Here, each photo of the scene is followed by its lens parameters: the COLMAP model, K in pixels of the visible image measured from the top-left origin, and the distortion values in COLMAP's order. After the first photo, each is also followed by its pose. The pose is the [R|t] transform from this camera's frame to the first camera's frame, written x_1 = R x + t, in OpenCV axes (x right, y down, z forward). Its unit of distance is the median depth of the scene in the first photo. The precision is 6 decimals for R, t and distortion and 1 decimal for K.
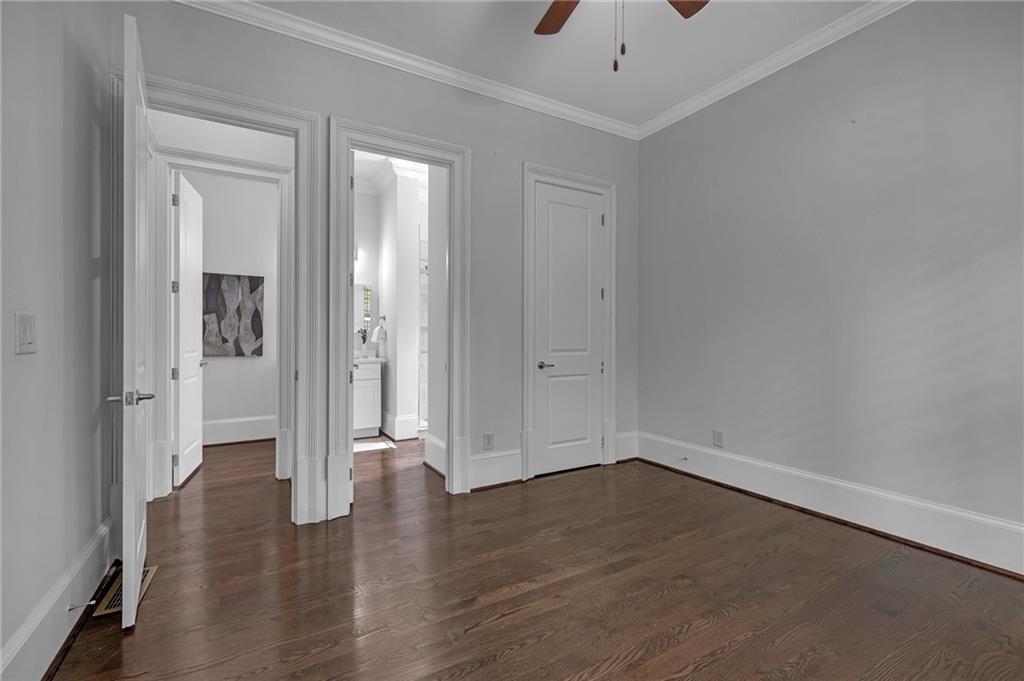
lens RADIAL K [[443.1, 0, 511.6], [0, 443.1, 335.4], [0, 0, 1]] dist [0.010118, 0.000391]
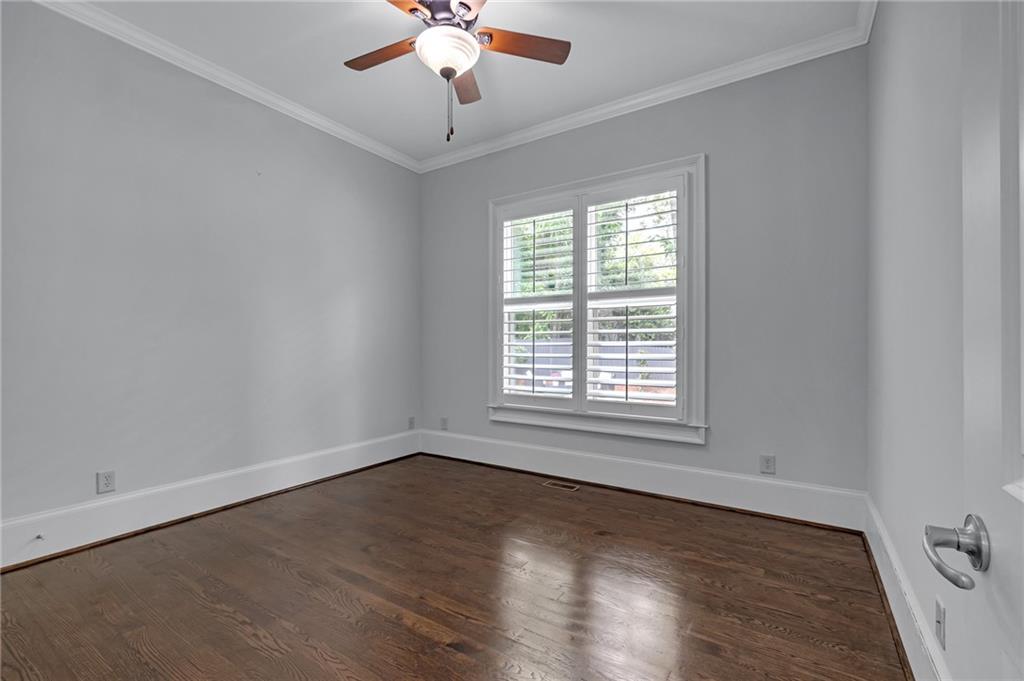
lens RADIAL K [[443.1, 0, 508.4], [0, 443.1, 344.5], [0, 0, 1]] dist [0.010118, 0.000391]
pose [[-0.430614, 0.004193, 0.902527, -0.659413], [-0.005003, 0.999963, -0.007032, -0.002011], [-0.902523, -0.007544, -0.430577, 0.897903]]
